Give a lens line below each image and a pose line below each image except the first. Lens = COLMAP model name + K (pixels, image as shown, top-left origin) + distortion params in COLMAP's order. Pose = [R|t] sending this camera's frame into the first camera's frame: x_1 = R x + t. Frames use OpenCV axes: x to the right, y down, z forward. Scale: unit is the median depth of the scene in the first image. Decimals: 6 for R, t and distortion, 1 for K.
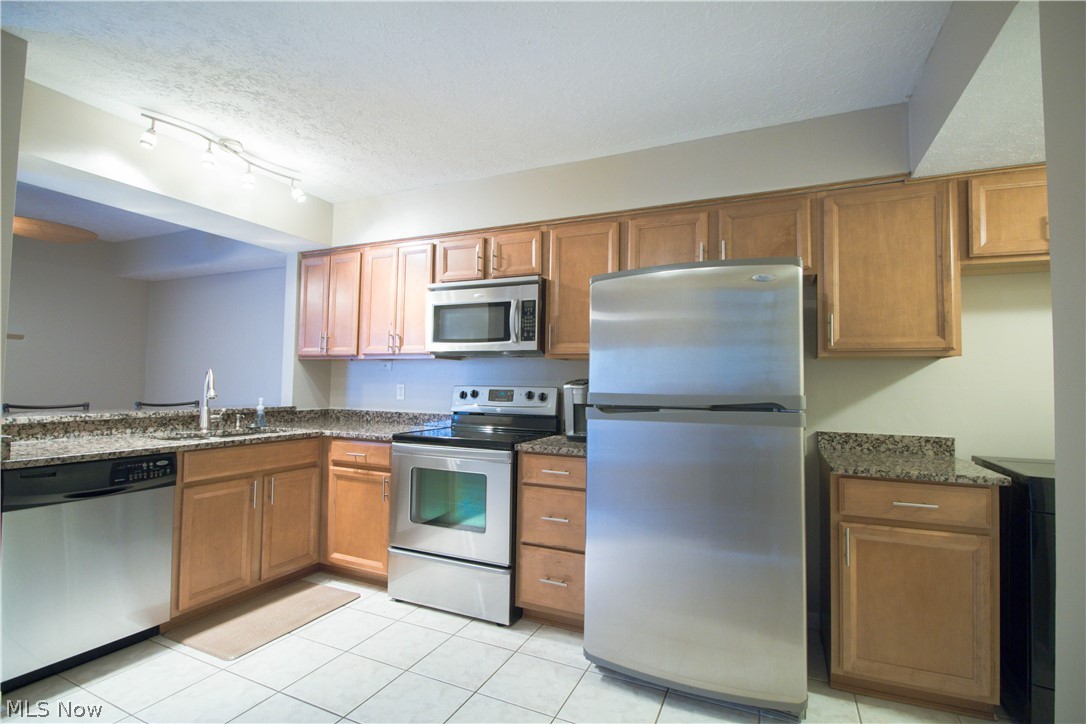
lens RADIAL K [[505.0, 0, 543.7], [0, 505.0, 360.3], [0, 0, 1]] dist [0.001003, -0.013187]
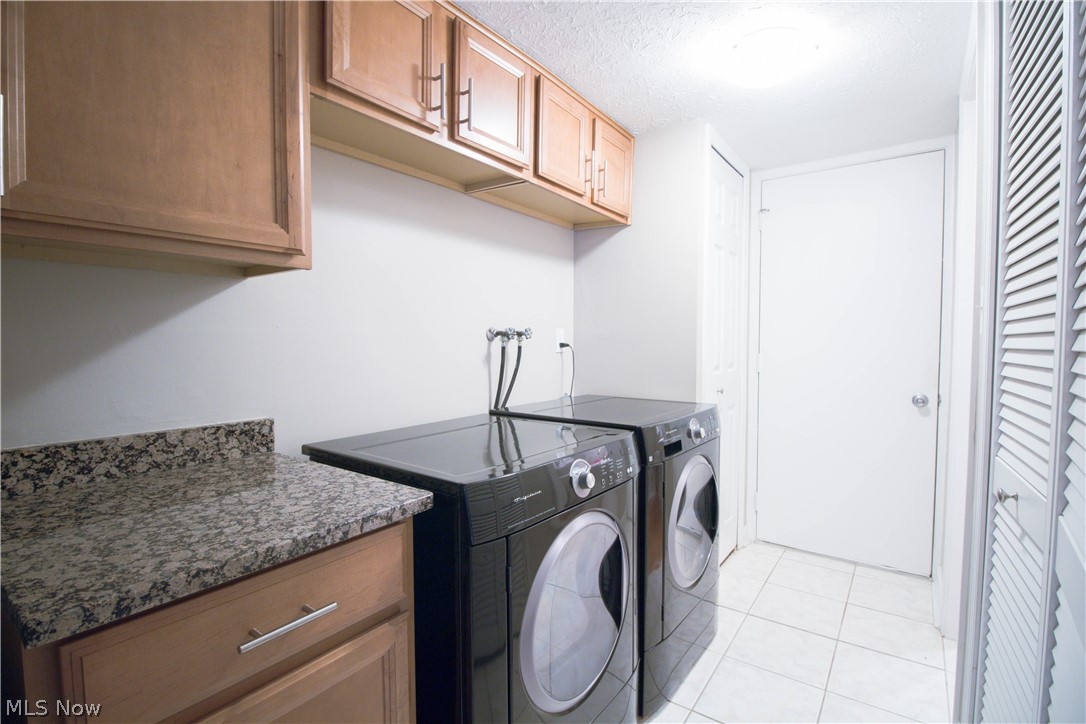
lens RADIAL K [[503.0, 0, 544.9], [0, 503.0, 360.5], [0, 0, 1]] dist [0.000052, -0.012292]
pose [[0.195158, -0.055777, 0.979184, 0.355392], [-0.041695, 0.997007, 0.065103, 0.042307], [-0.979885, -0.053533, 0.192249, 0.648044]]
